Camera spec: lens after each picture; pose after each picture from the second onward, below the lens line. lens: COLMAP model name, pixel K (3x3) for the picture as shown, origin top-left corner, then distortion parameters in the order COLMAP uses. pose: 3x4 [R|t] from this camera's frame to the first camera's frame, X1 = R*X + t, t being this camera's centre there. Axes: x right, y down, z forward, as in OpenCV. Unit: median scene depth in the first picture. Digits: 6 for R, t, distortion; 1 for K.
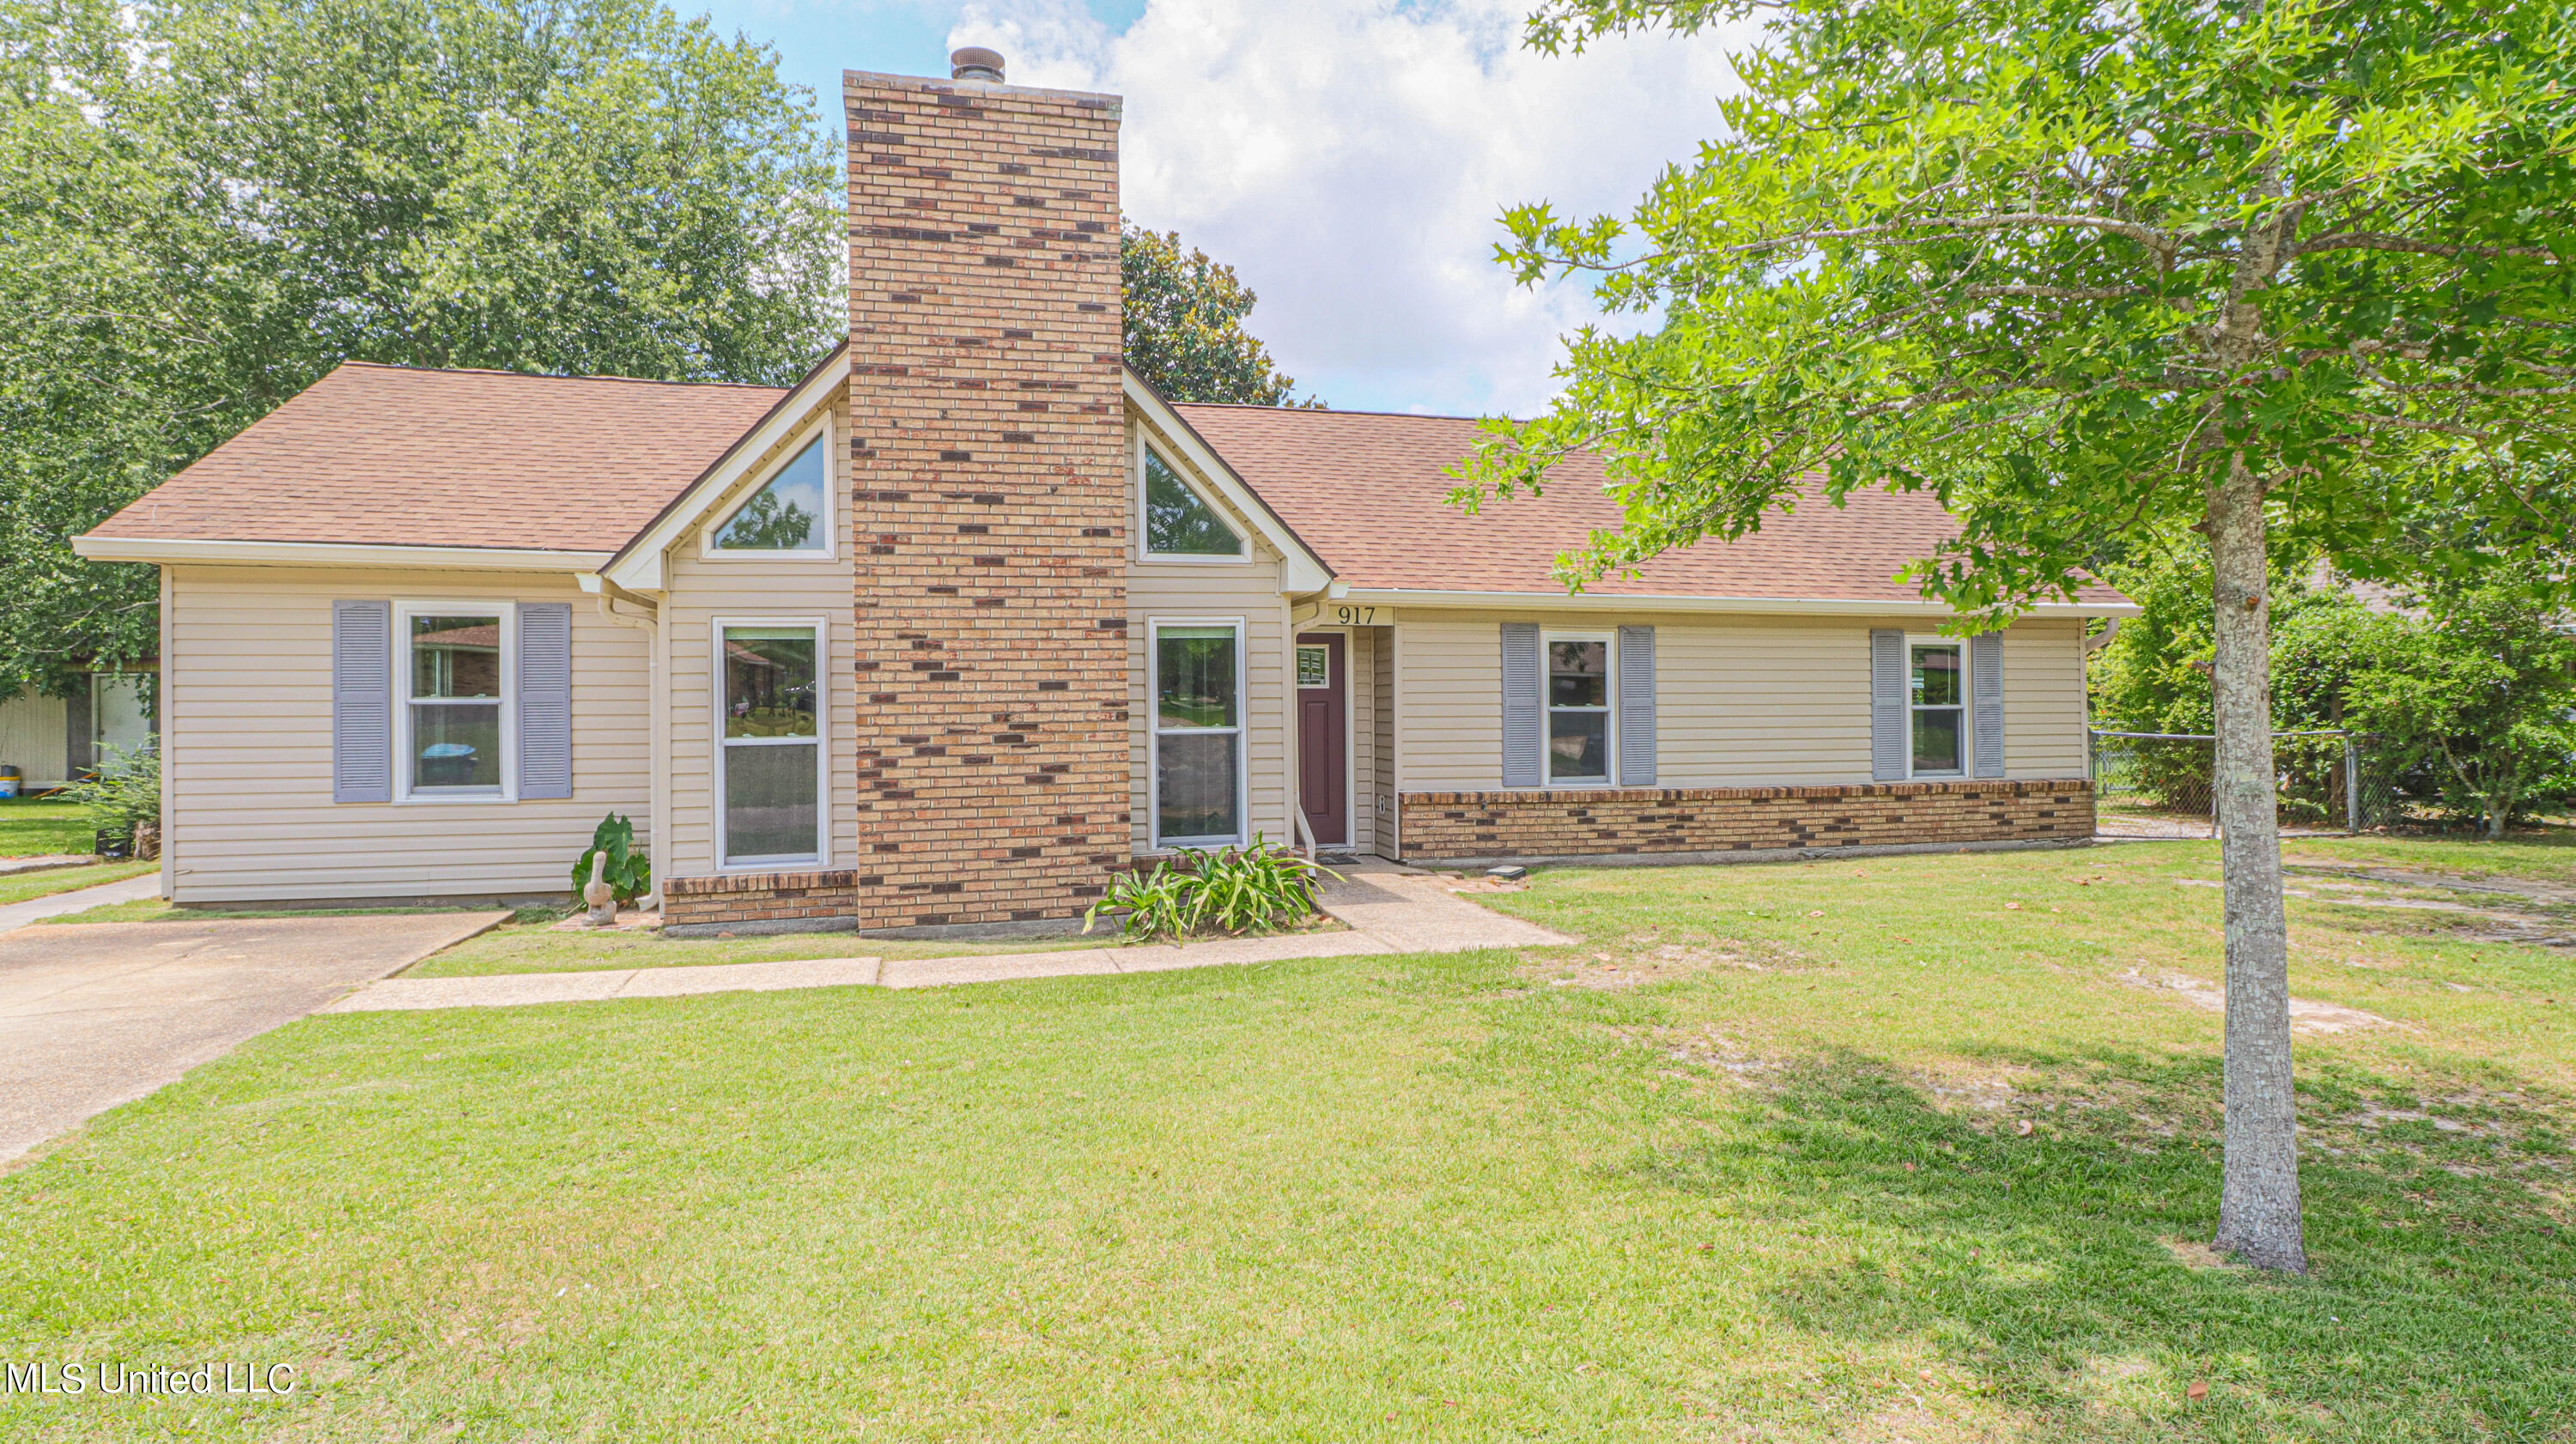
lens RADIAL K [[1200.9, 0, 1284.6], [0, 1200.9, 718.2], [0, 0, 1]] dist [-0.013193, -0.001707]
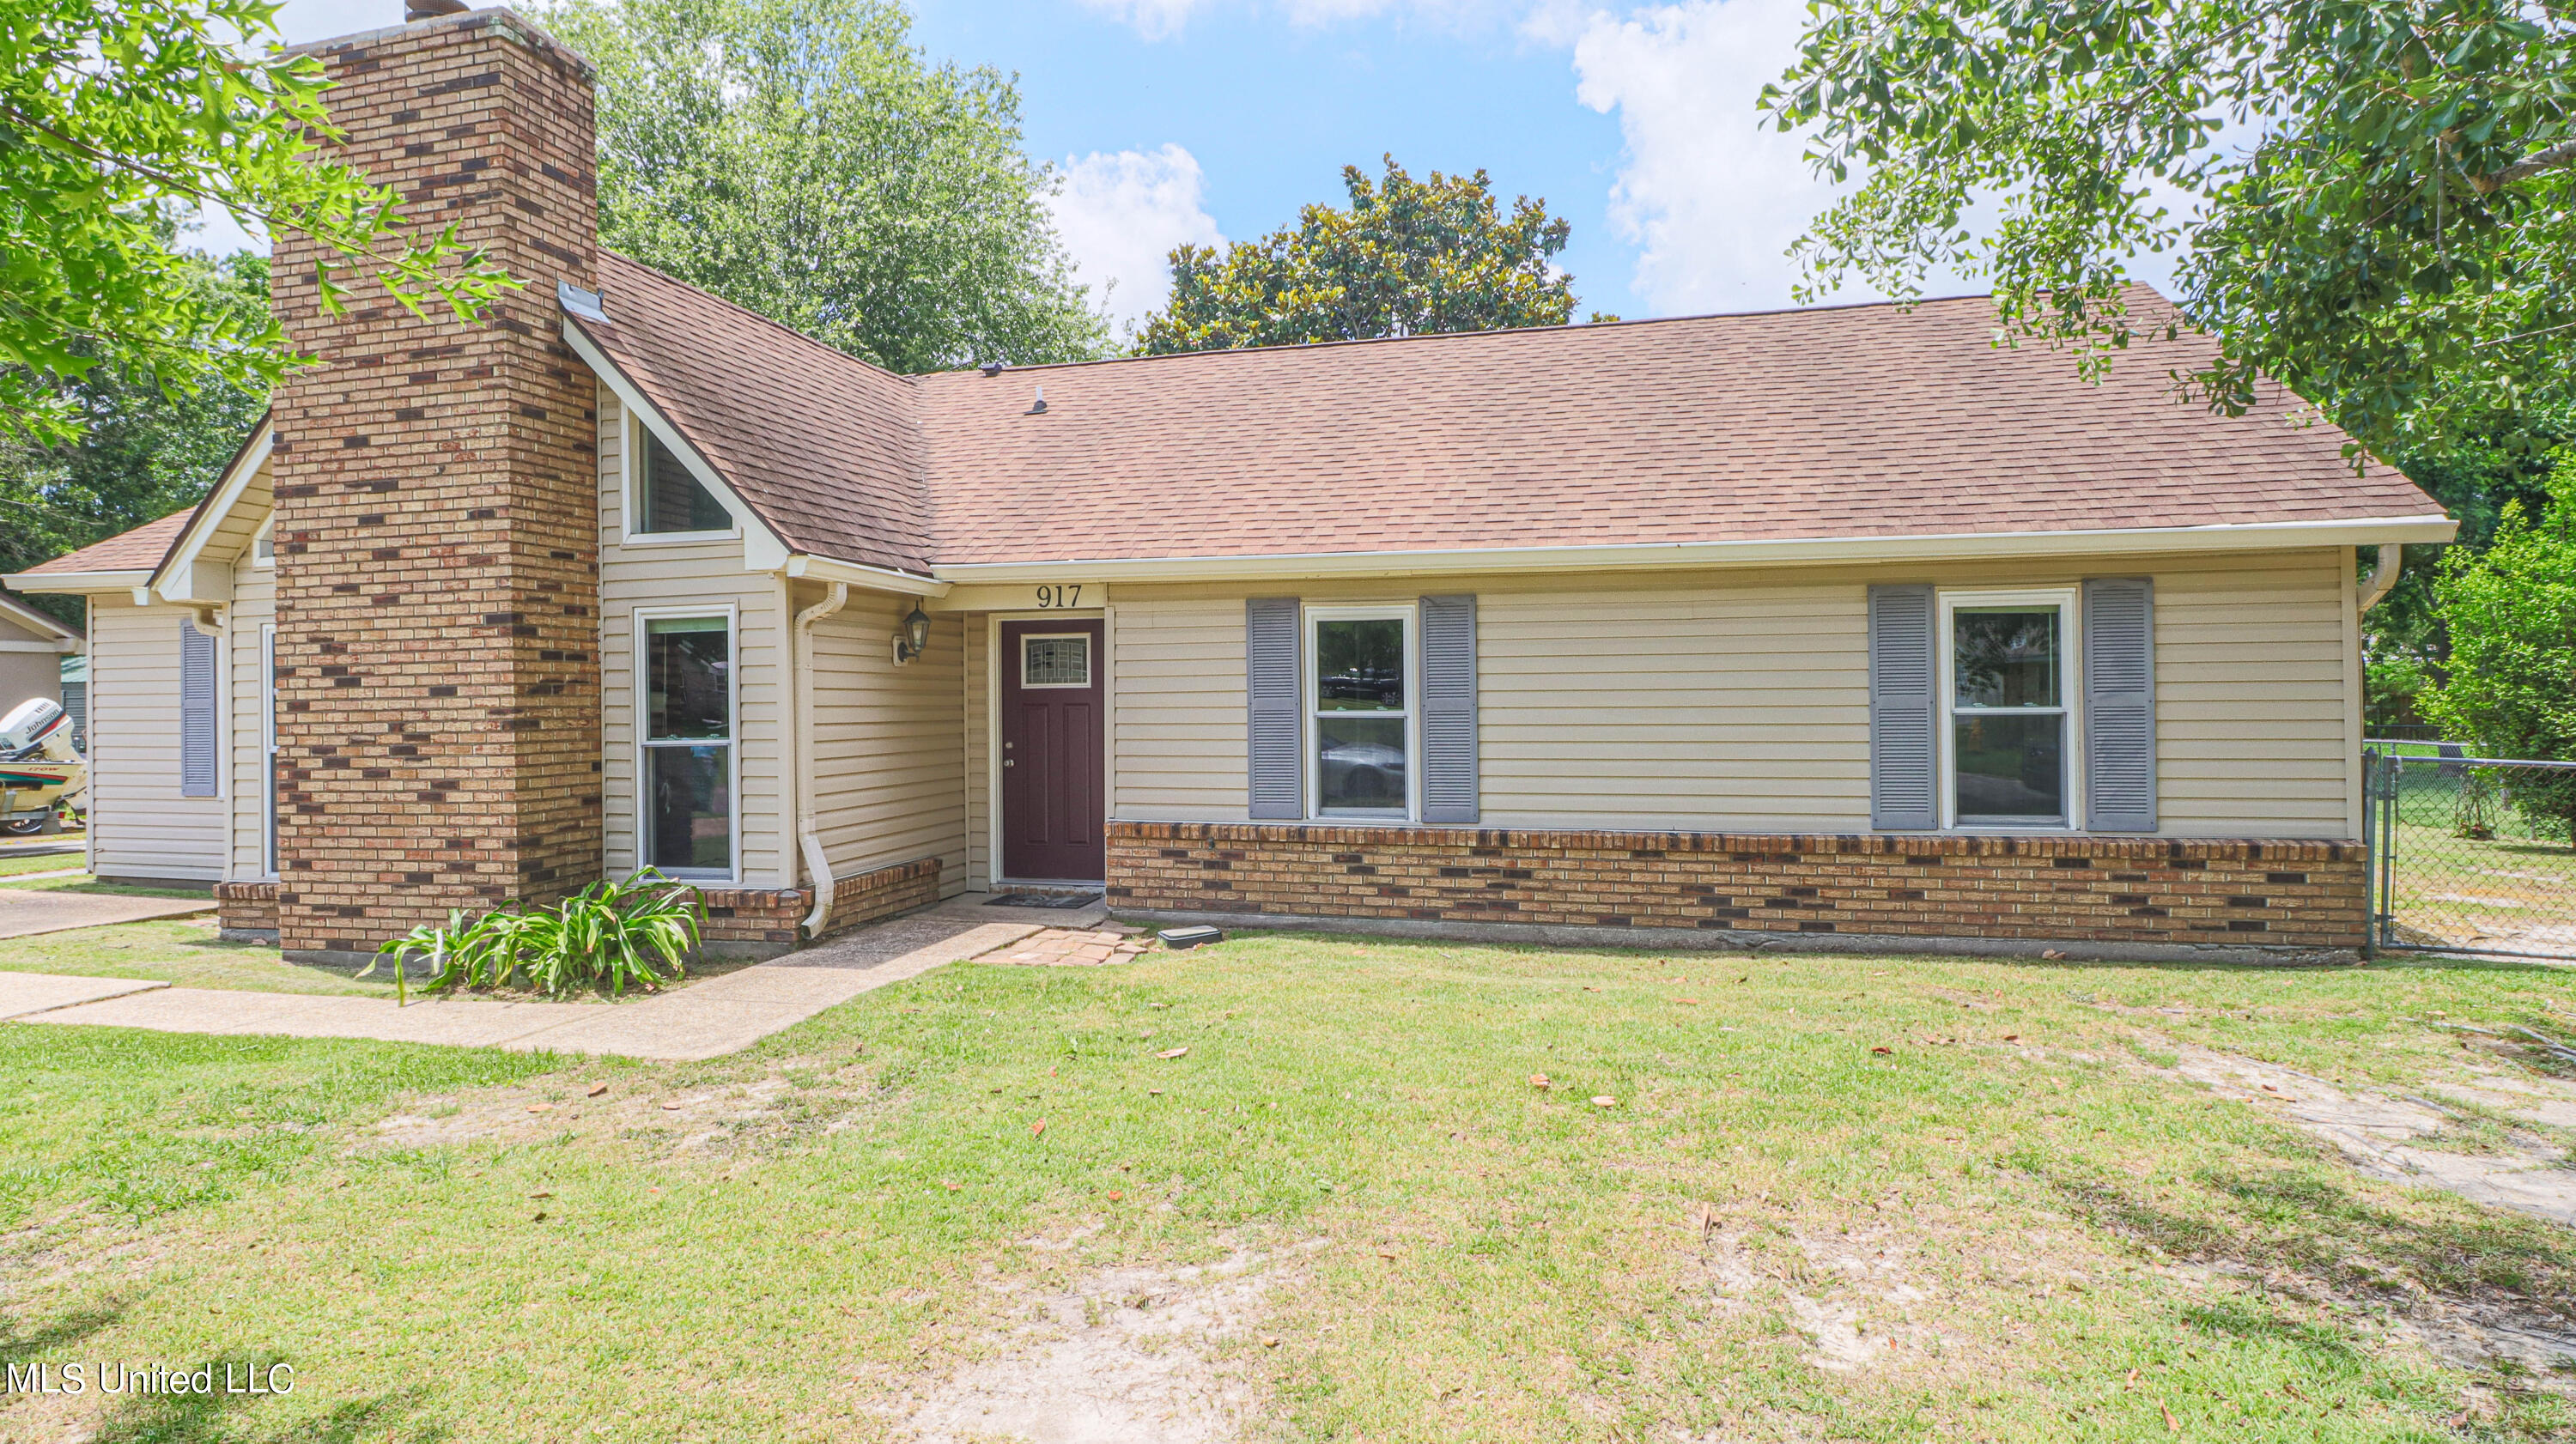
lens RADIAL K [[1200.9, 0, 1291.8], [0, 1200.9, 711.2], [0, 0, 1]] dist [-0.013193, -0.001707]
pose [[0.903013, 0.000860, -0.429612, 0.743465], [-0.001787, 0.999997, -0.001754, -0.011833], [0.429609, 0.002352, 0.903012, 0.472986]]
